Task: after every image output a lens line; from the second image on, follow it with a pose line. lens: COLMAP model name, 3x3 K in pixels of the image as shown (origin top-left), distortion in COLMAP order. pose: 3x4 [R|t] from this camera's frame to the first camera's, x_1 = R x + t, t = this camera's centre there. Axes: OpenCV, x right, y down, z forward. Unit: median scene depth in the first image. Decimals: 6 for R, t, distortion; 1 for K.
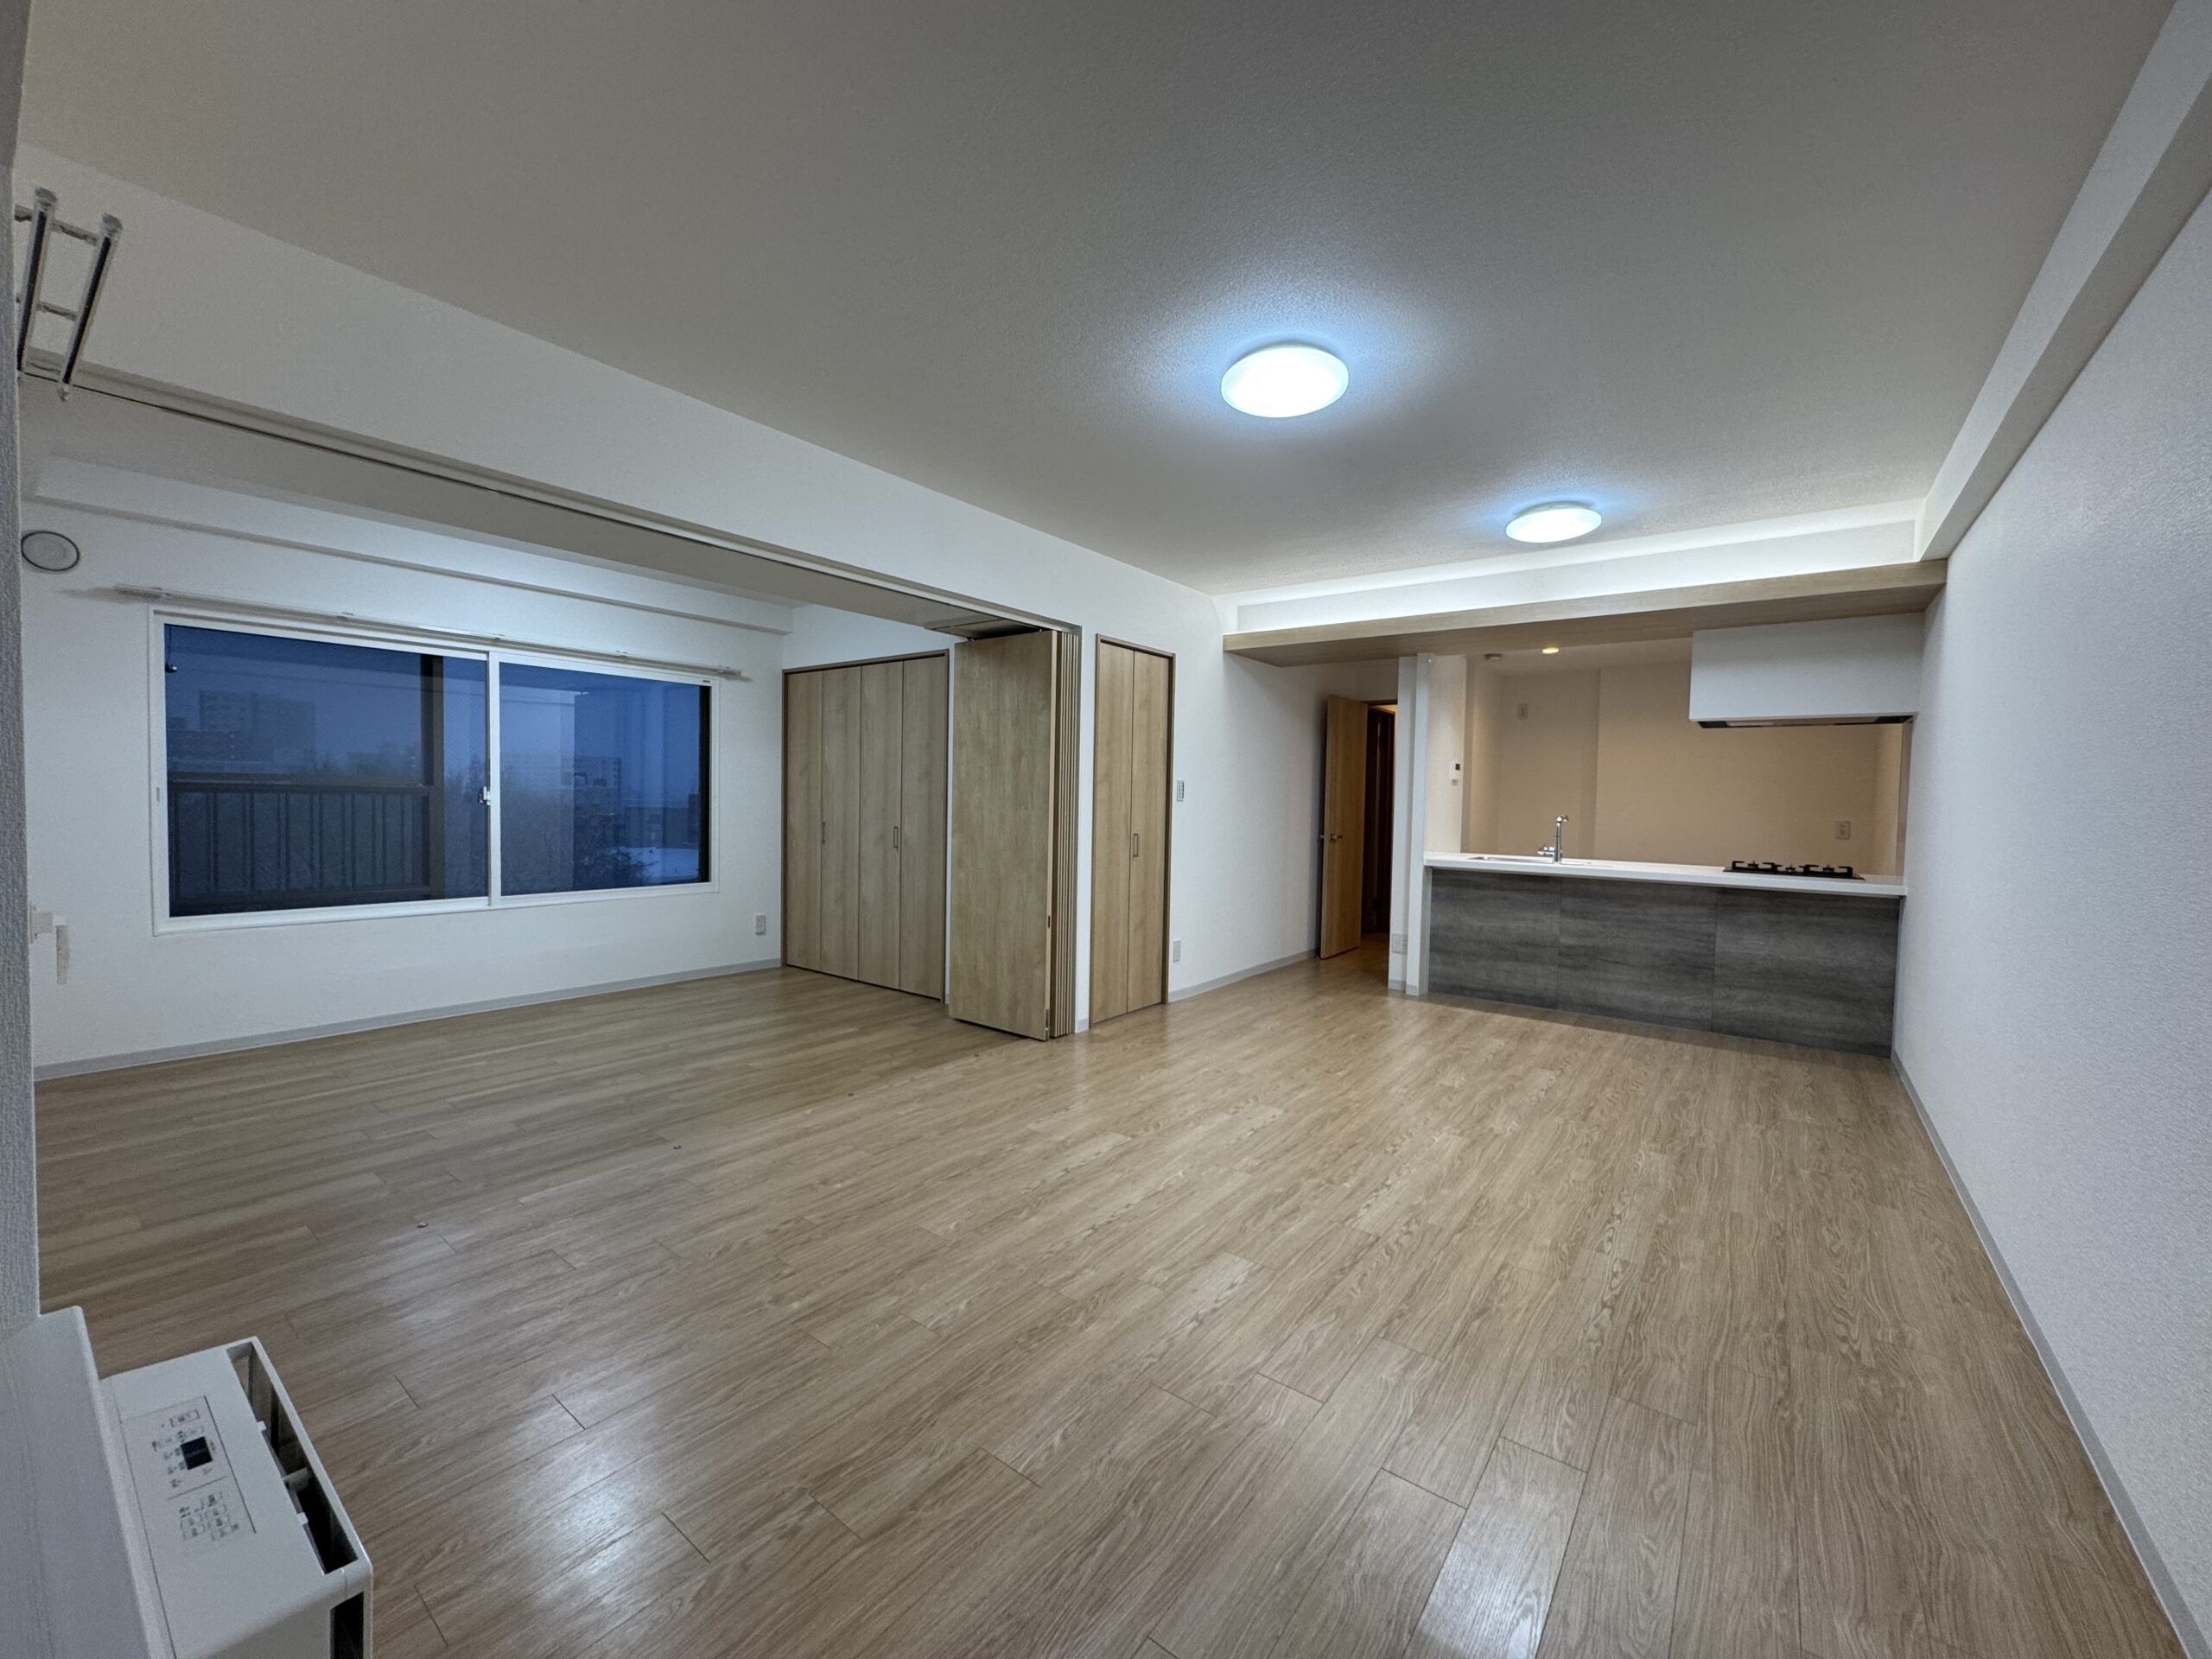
lens RADIAL K [[879.5, 0, 1102.1], [0, 879.5, 828.4], [0, 0, 1]] dist [-0.002765, 0.000066]
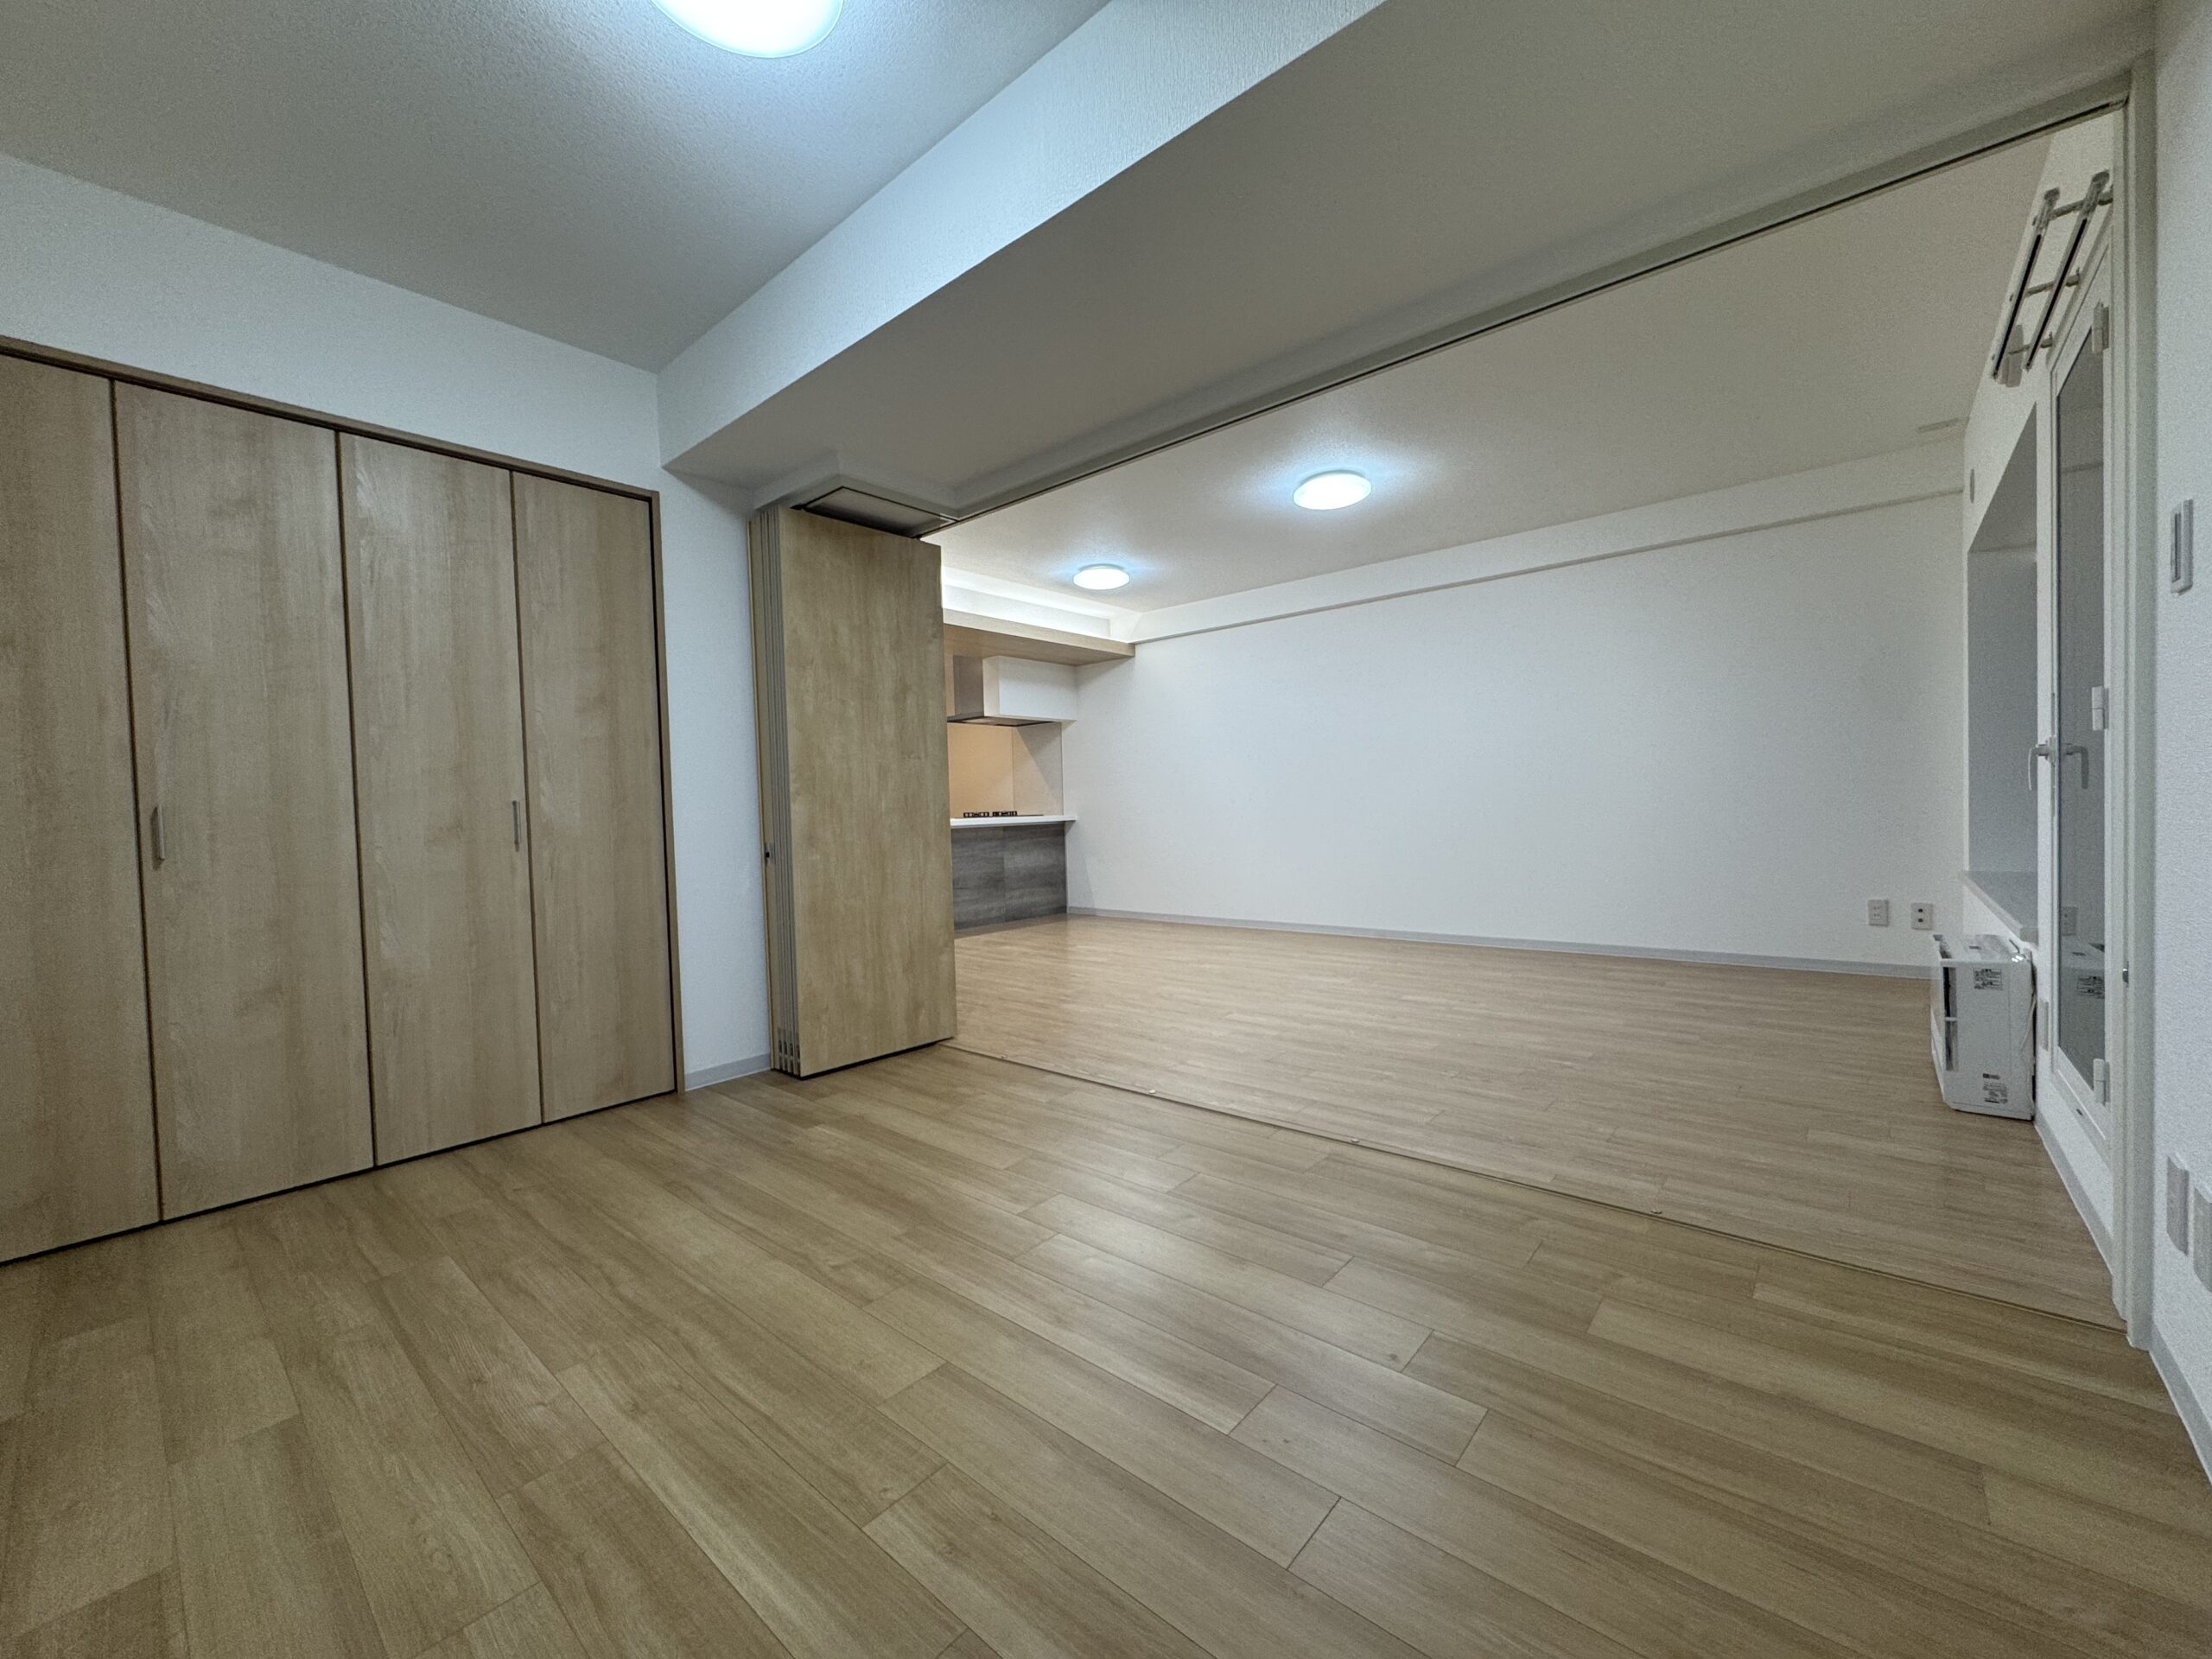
lens RADIAL K [[879.5, 0, 1103.4], [0, 879.5, 828.9], [0, 0, 1]] dist [-0.002765, 0.000066]
pose [[0.060189, -0.048057, 0.997029, -0.852768], [0.068393, 0.996692, 0.043912, 0.017342], [-0.995841, 0.065547, 0.063277, 0.768246]]
